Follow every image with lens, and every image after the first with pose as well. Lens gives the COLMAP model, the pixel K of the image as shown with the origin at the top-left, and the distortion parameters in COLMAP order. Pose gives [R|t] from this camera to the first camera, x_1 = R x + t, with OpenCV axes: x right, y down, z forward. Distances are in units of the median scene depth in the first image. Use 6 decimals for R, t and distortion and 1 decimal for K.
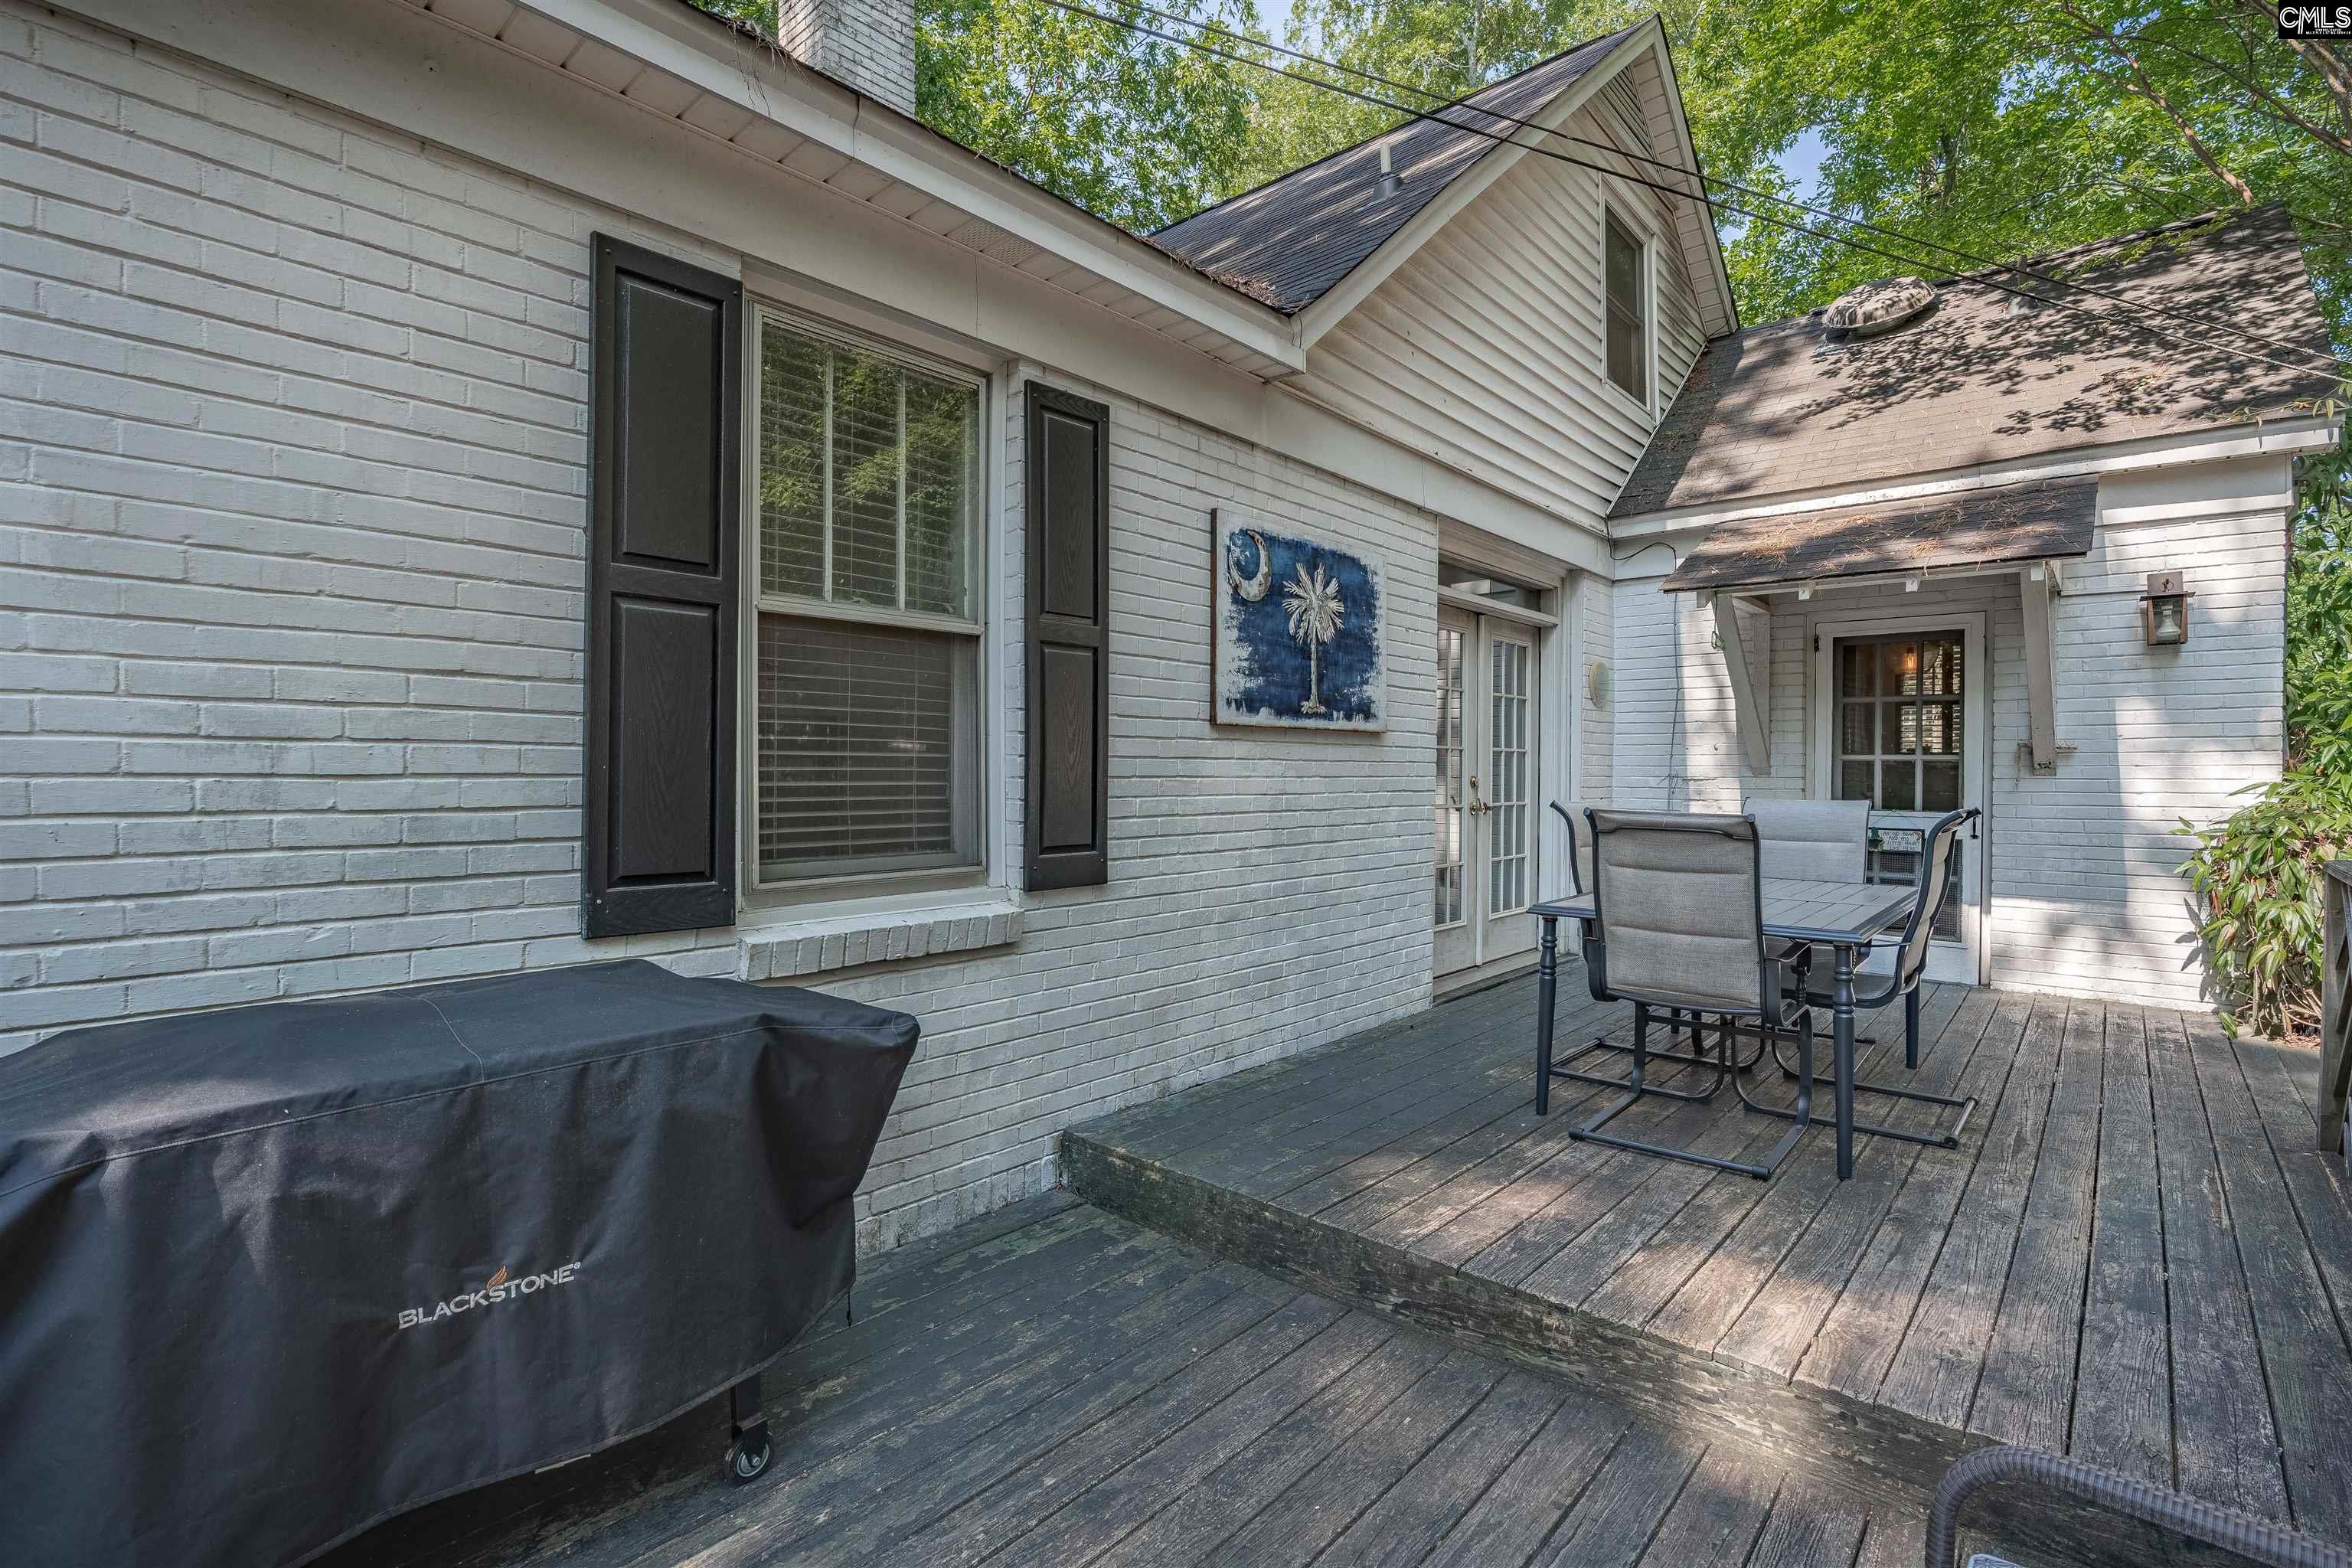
lens RADIAL K [[1105.8, 0, 1172.3], [0, 1105.8, 768.7], [0, 0, 1]] dist [-0.021835, -0.000298]
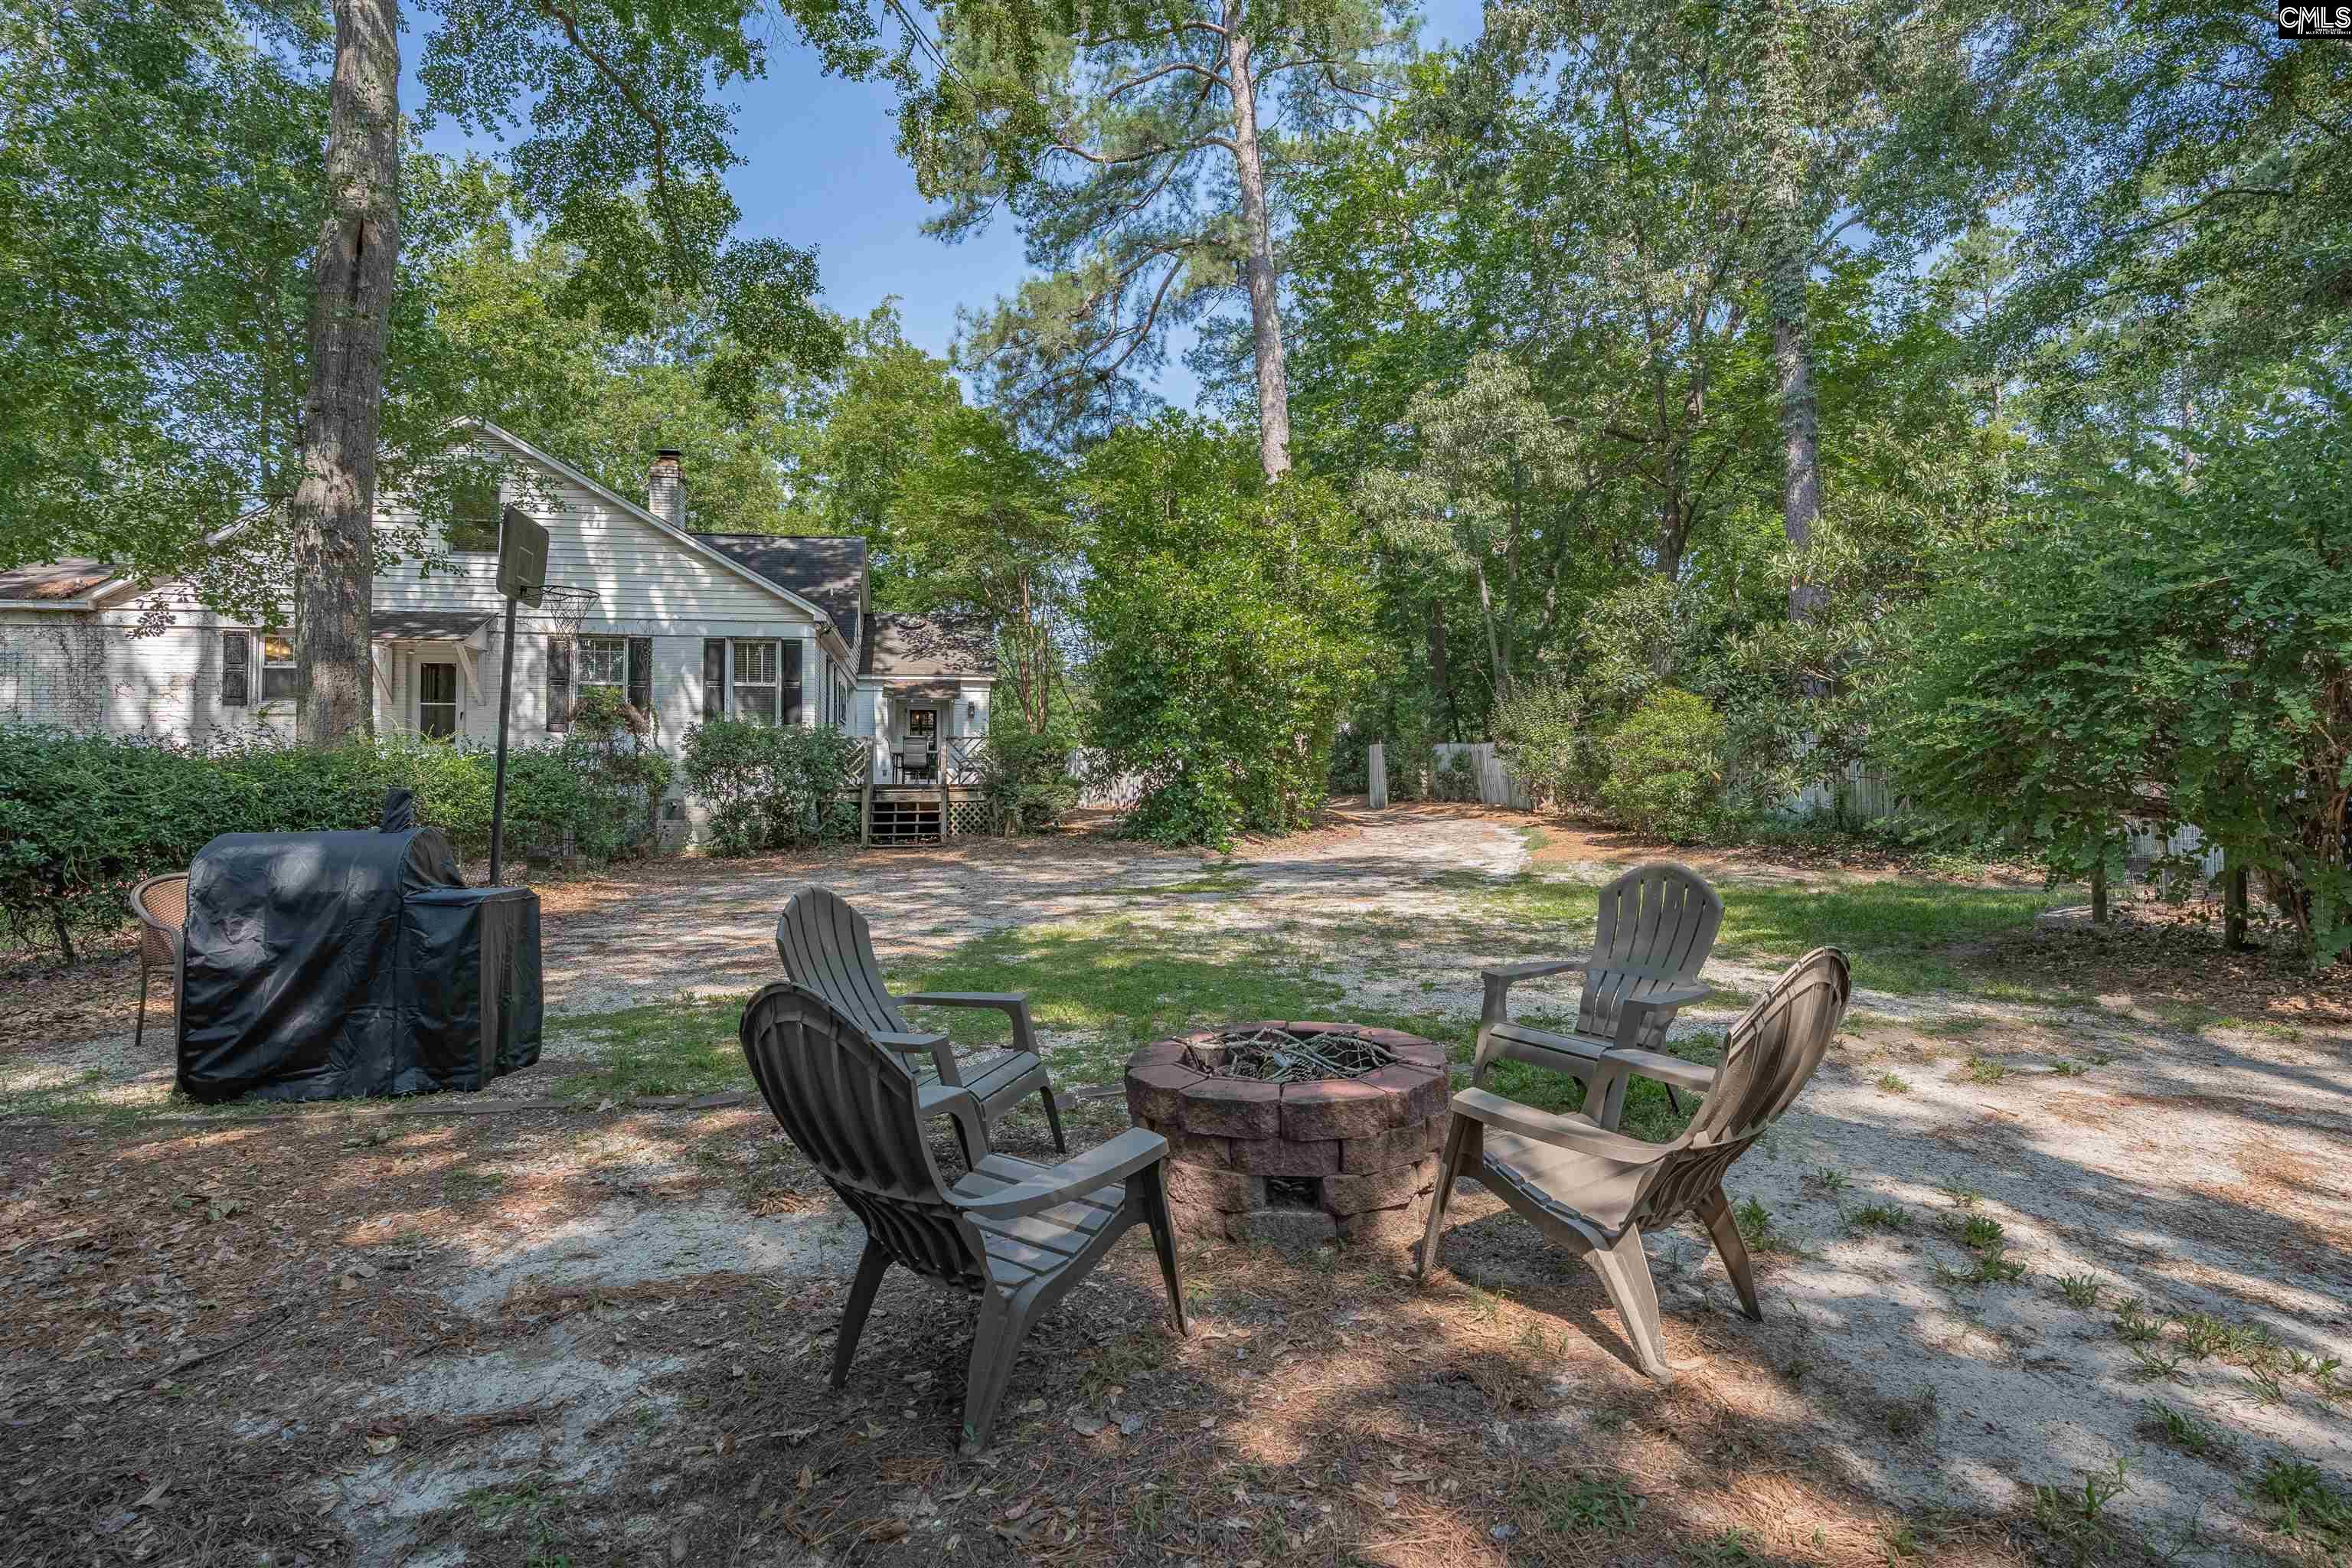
lens RADIAL K [[1128.0, 0, 1176.0], [0, 1128.0, 784.0], [0, 0, 1]] dist [-0.001684, -0.000384]
pose [[0.606867, 0.008776, 0.794755, -2.243329], [0.013316, 0.999686, -0.021207, 0.276501], [-0.794692, 0.023453, 0.606560, -2.459926]]
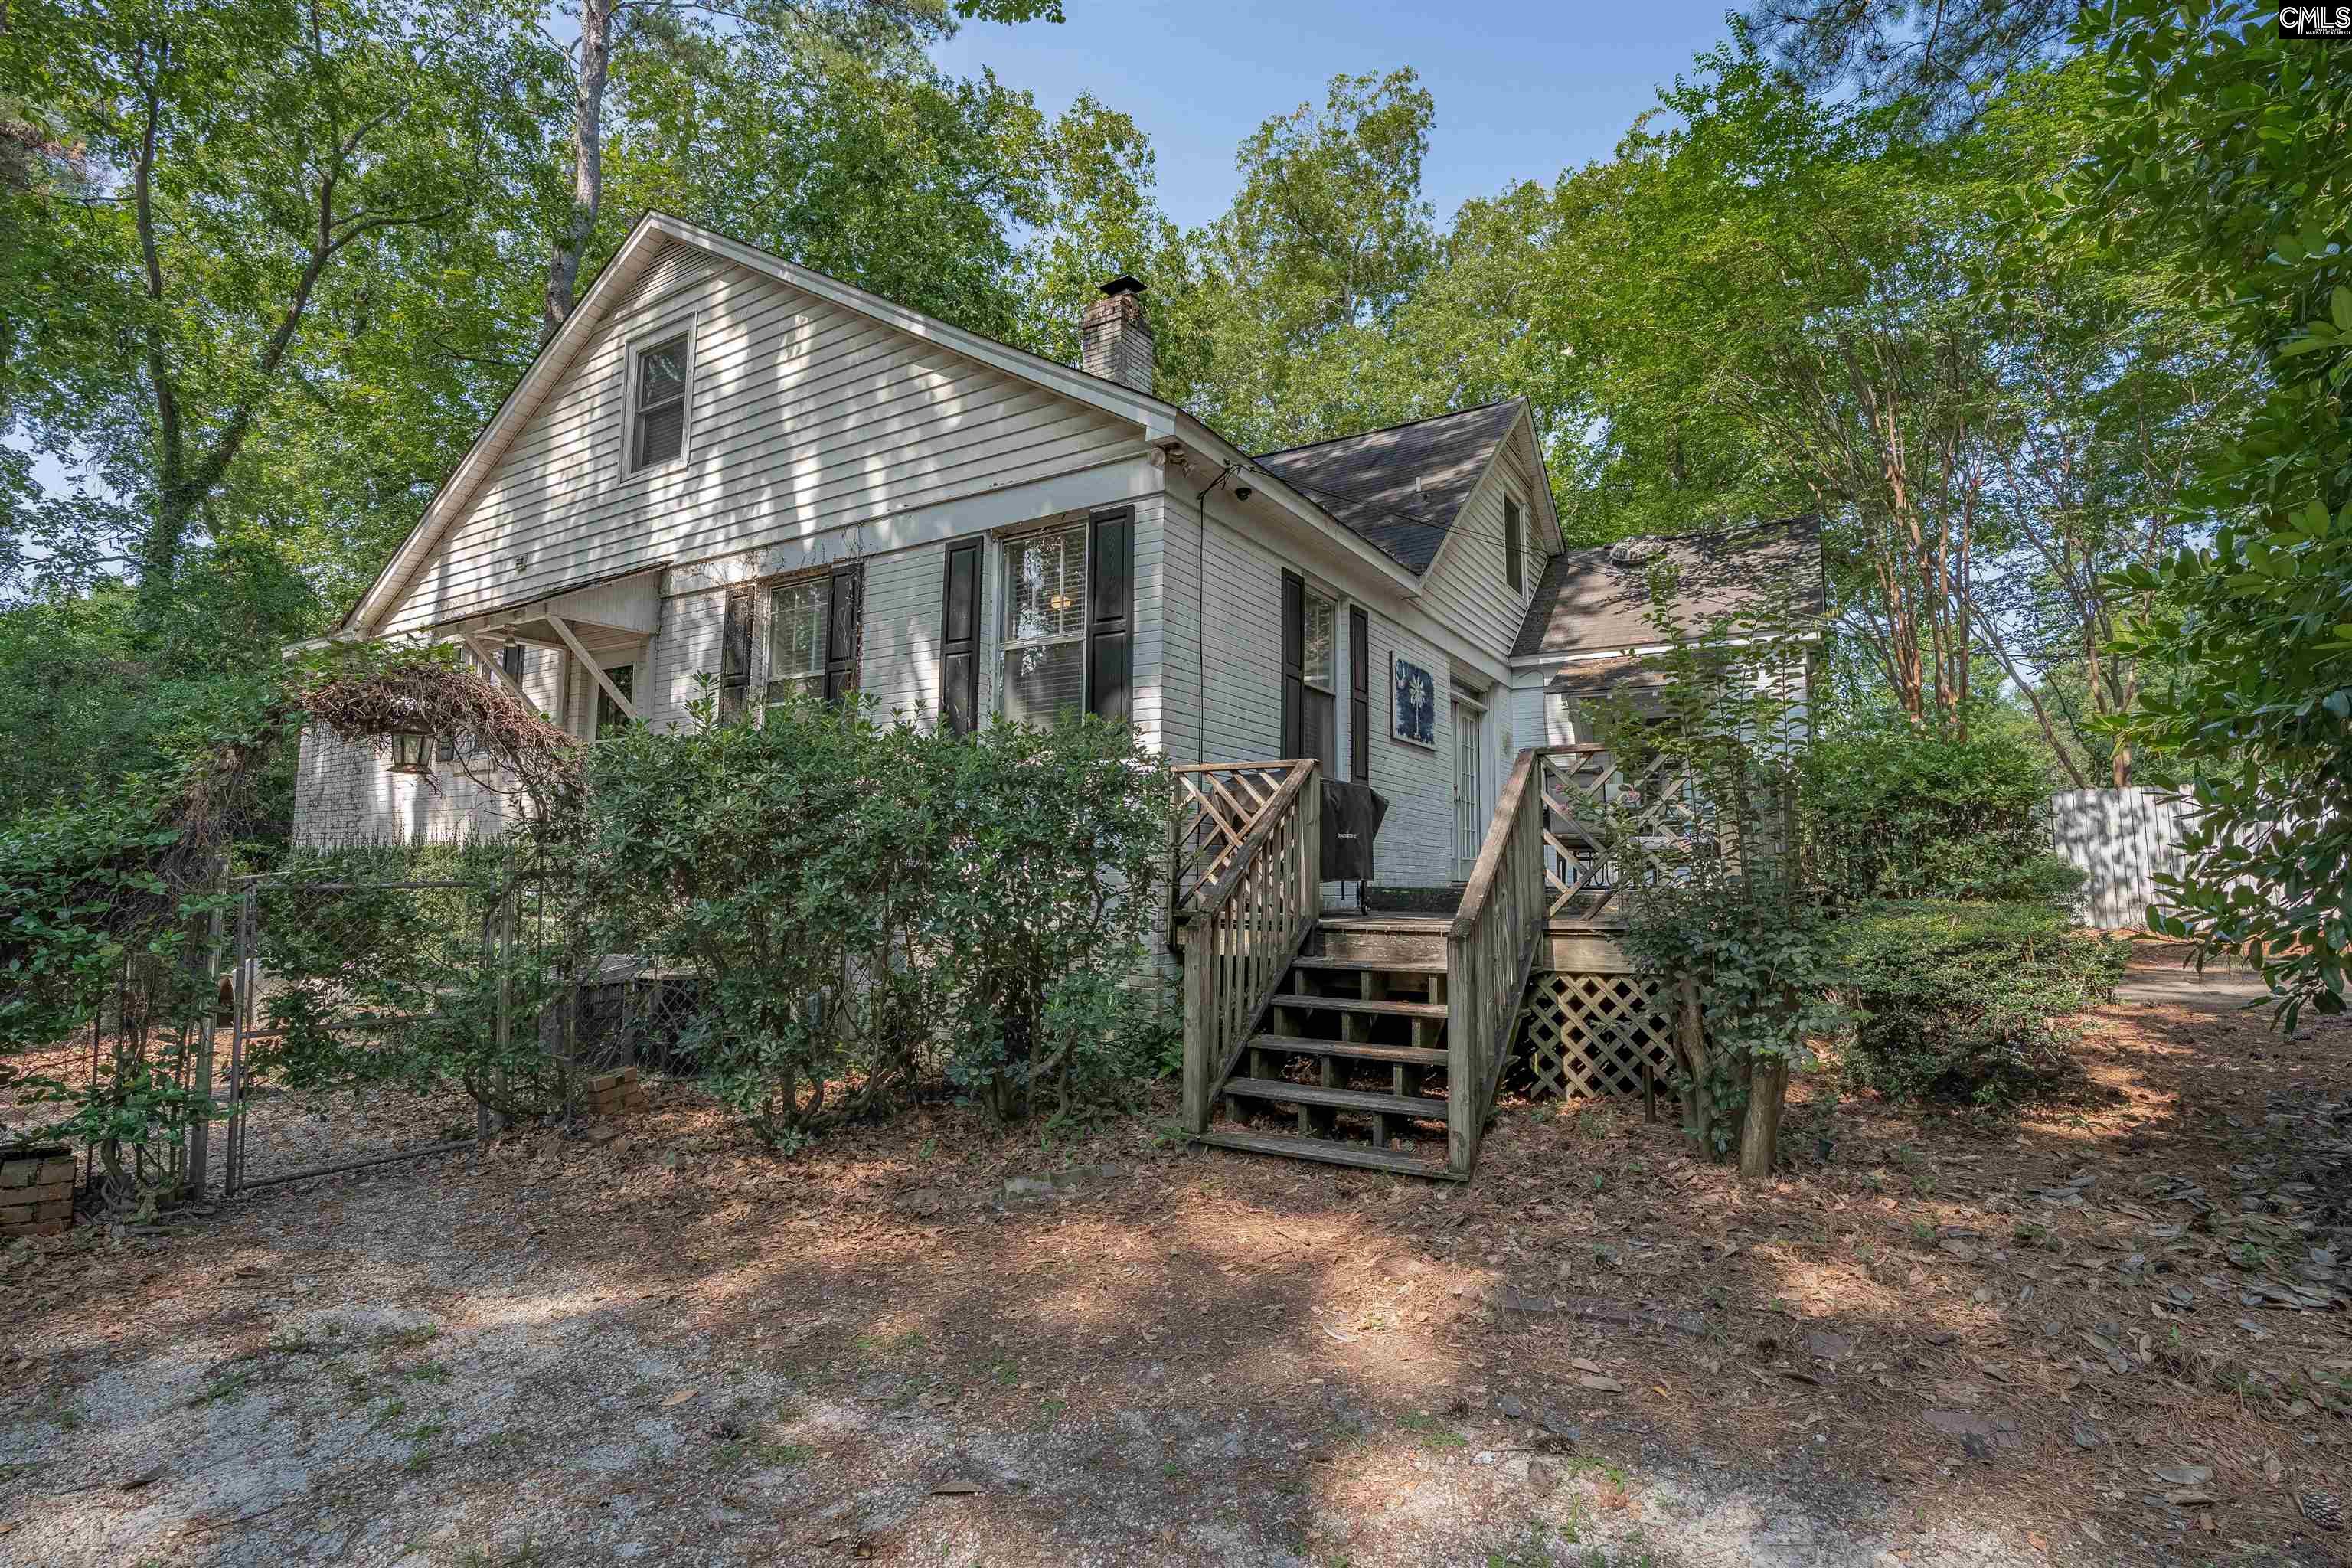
lens RADIAL K [[1128.0, 0, 1176.0], [0, 1128.0, 784.0], [0, 0, 1]] dist [-0.001684, -0.000384]
pose [[0.984783, 0.016092, 0.173040, -0.552892], [-0.000906, 0.996165, -0.087486, 0.179505], [-0.173784, 0.085998, 0.981022, -0.869005]]
